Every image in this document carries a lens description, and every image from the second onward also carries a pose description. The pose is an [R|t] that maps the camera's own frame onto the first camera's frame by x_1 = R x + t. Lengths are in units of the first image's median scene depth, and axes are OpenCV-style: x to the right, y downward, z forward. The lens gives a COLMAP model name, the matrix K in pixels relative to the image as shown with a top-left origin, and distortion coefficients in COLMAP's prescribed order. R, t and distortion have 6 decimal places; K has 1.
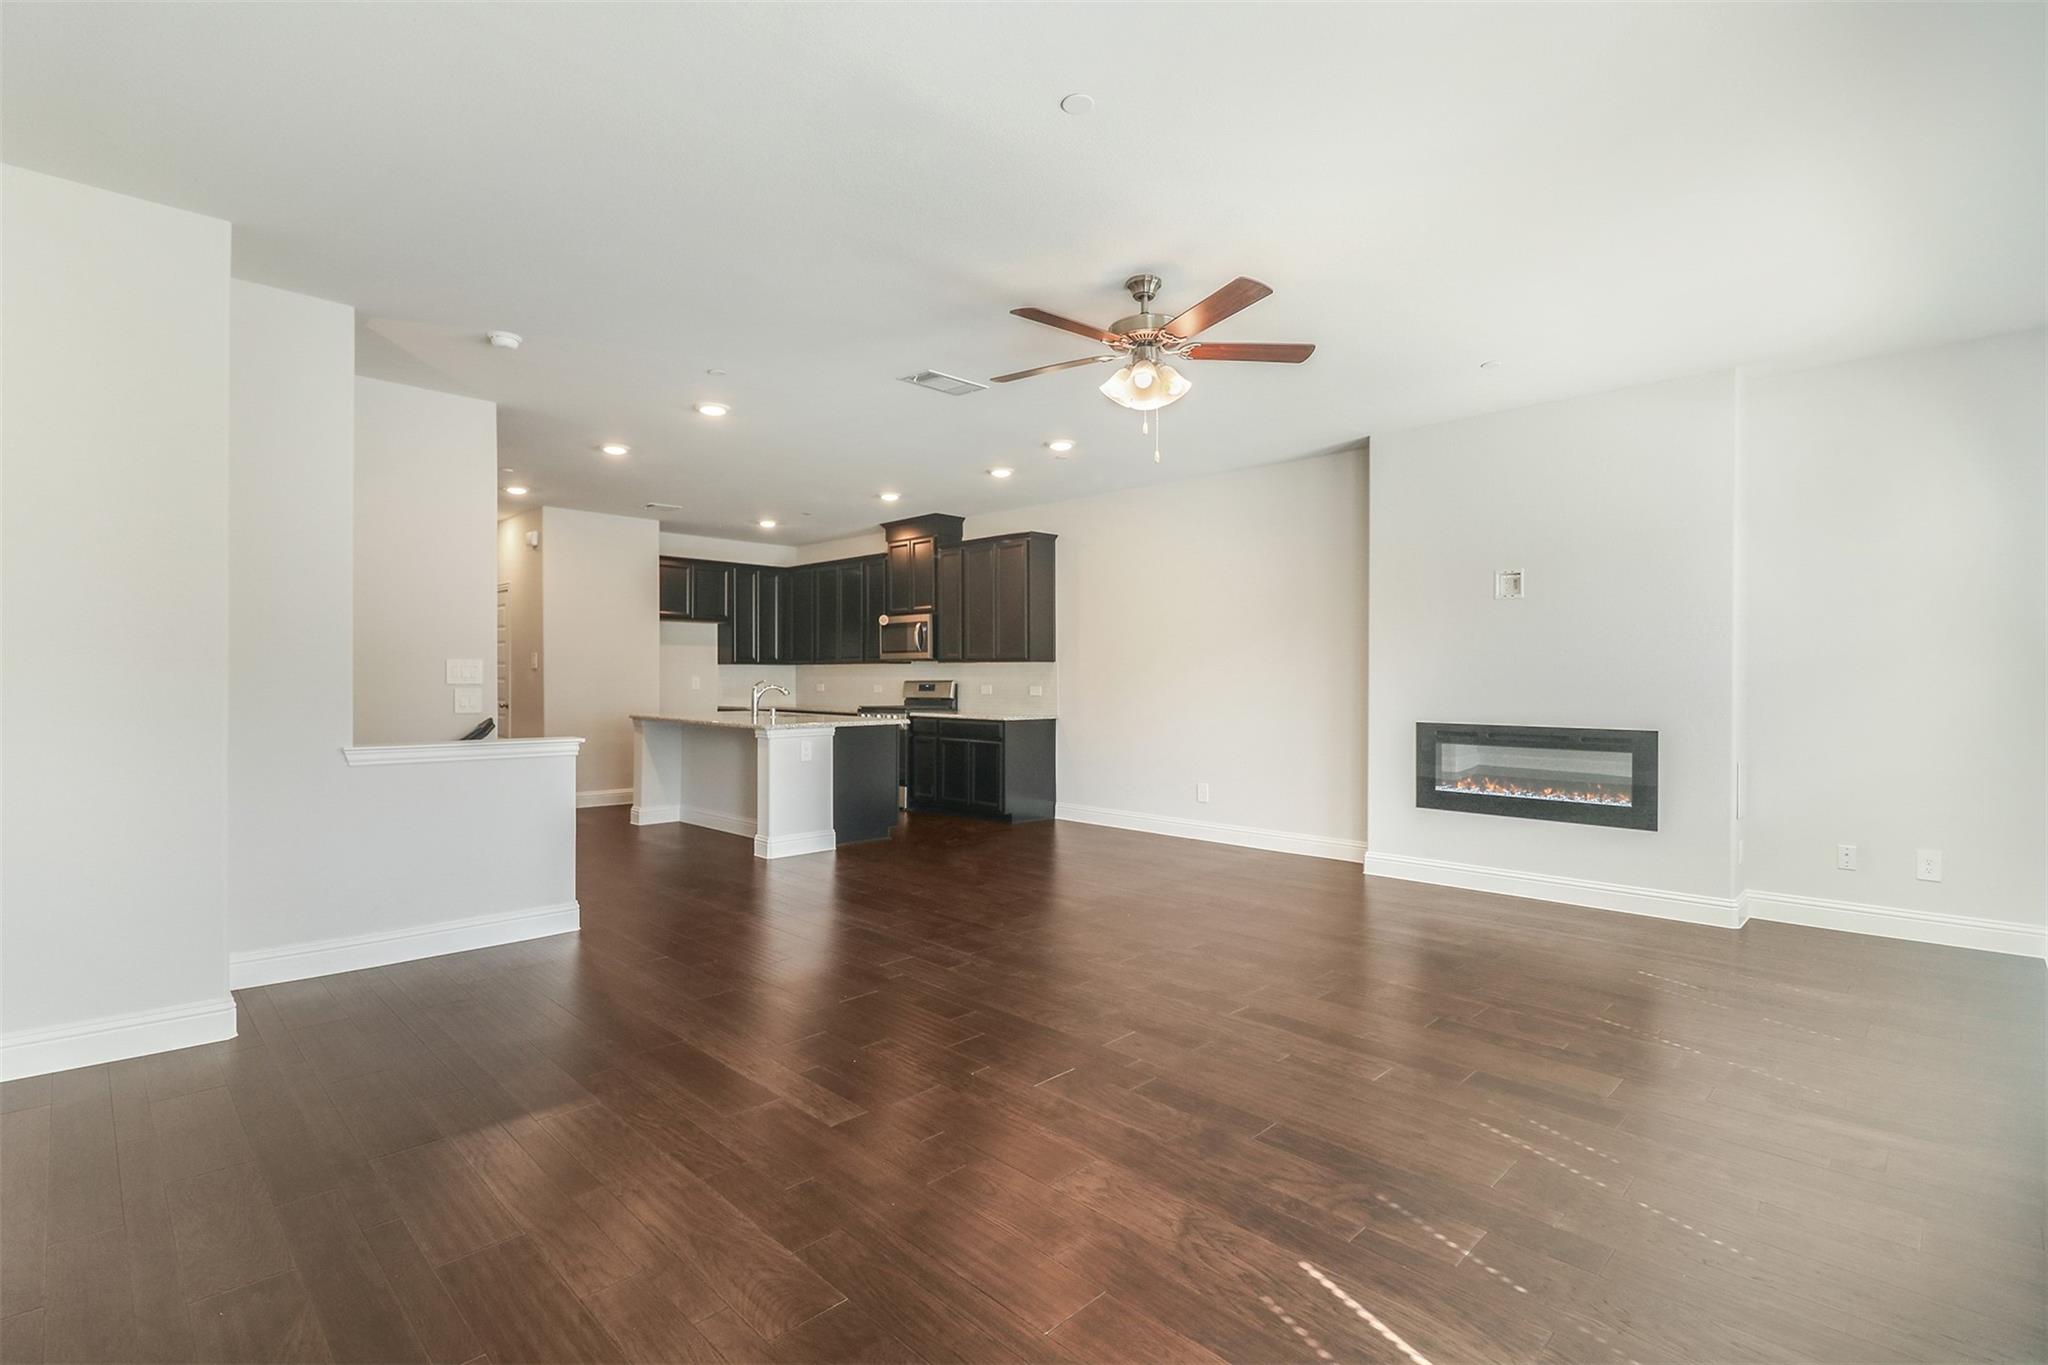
lens RADIAL K [[943.4, 0, 1011.9], [0, 943.4, 679.9], [0, 0, 1]] dist [0.002615, 0.000106]
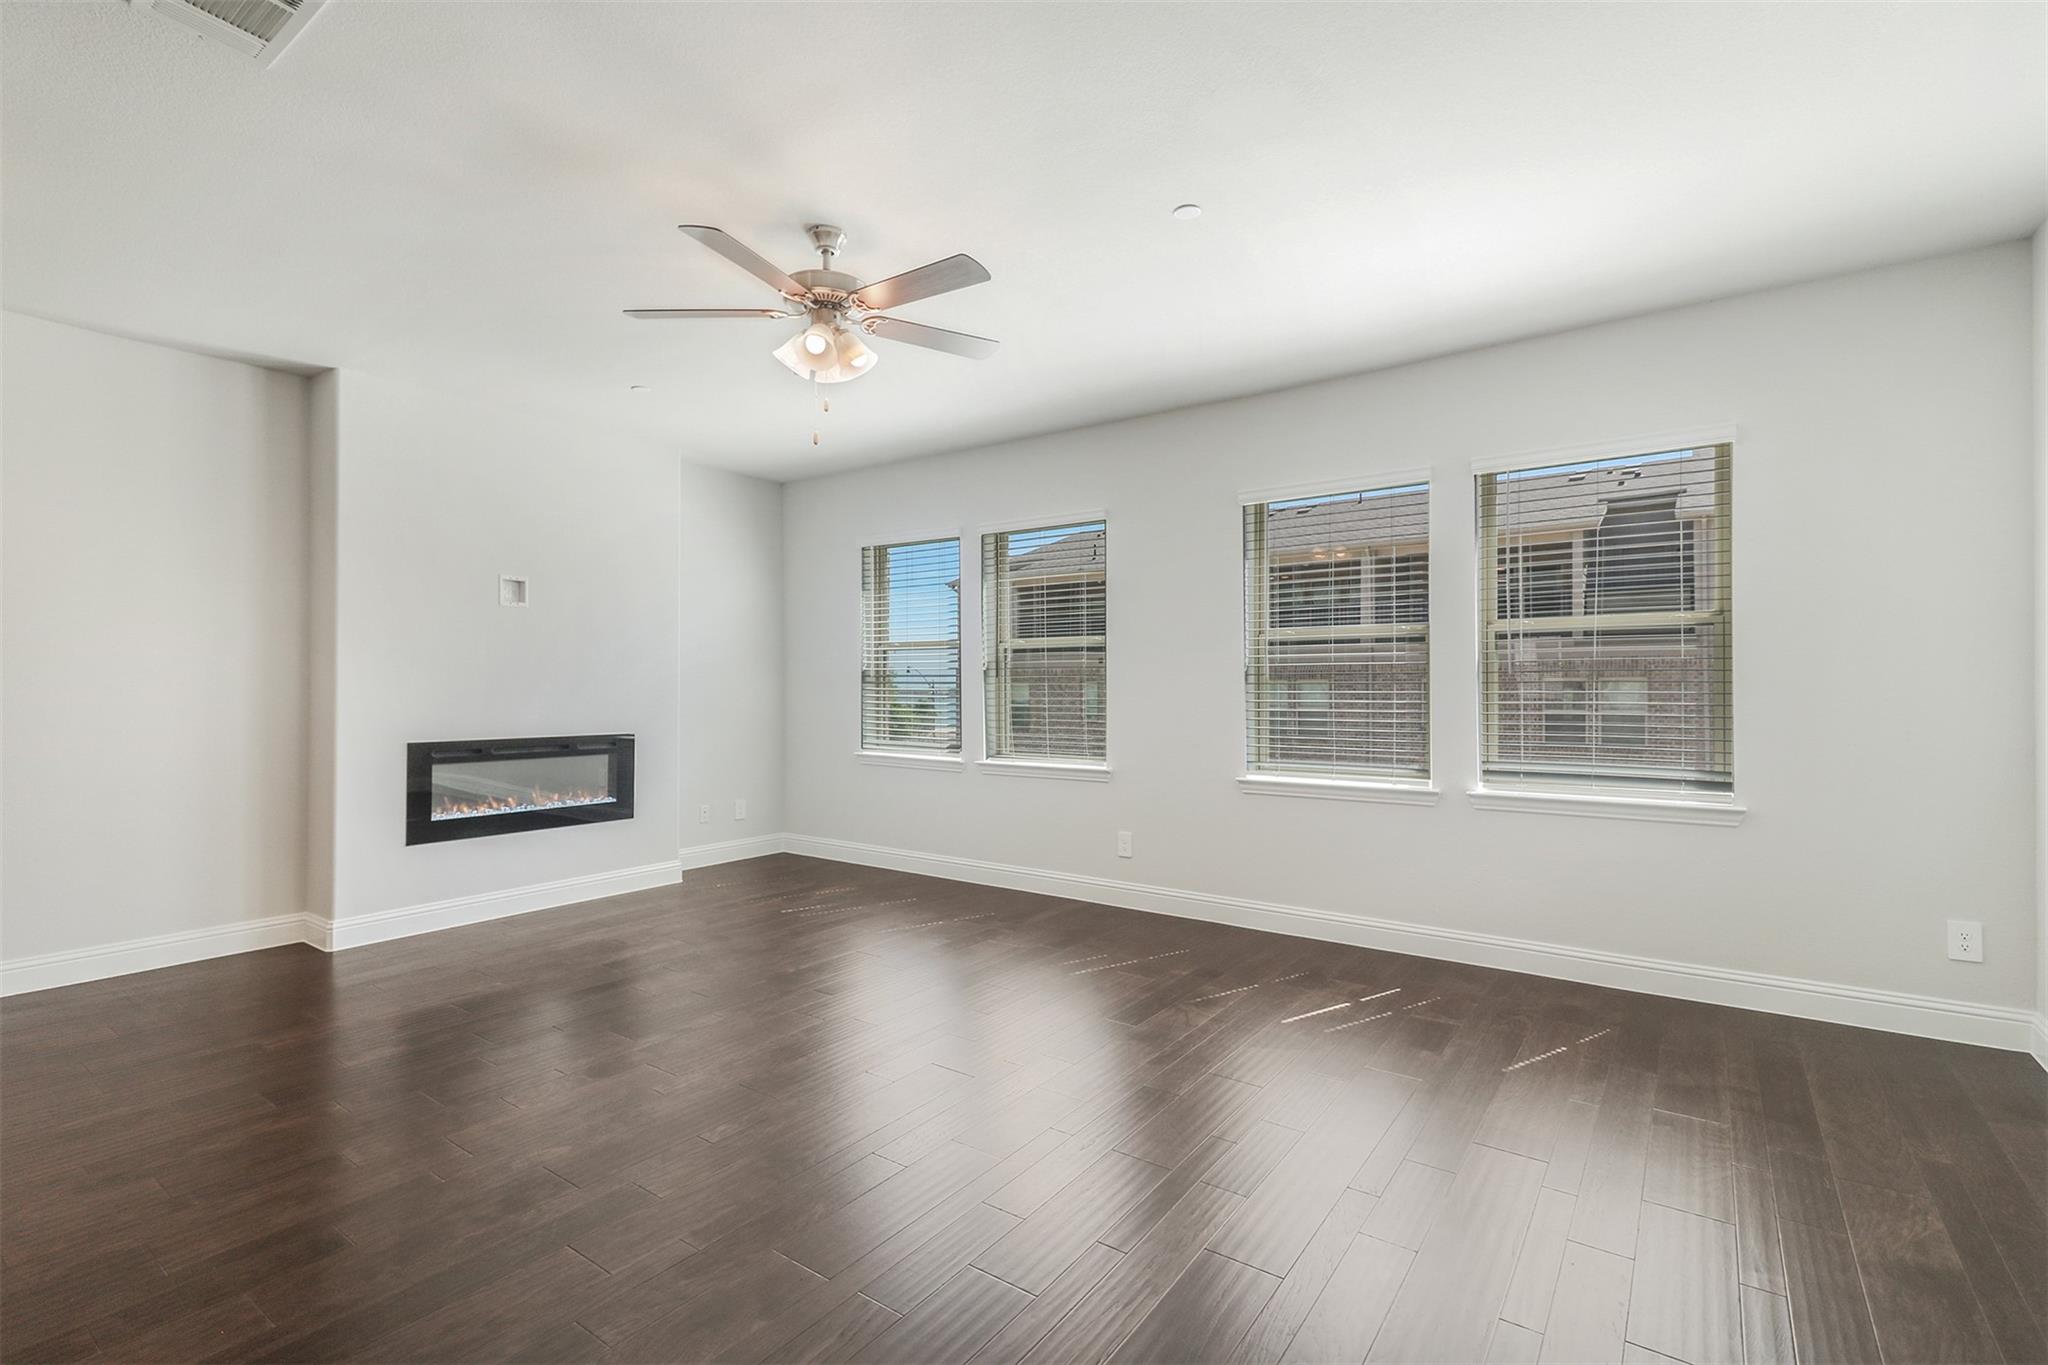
lens RADIAL K [[943.4, 0, 1011.3], [0, 943.4, 681.6], [0, 0, 1]] dist [0.002615, 0.000106]
pose [[-0.149867, 0.002161, 0.988704, -0.543442], [0.001872, 0.999996, -0.001902, -0.007104], [-0.988704, 0.001566, -0.149871, 0.701367]]
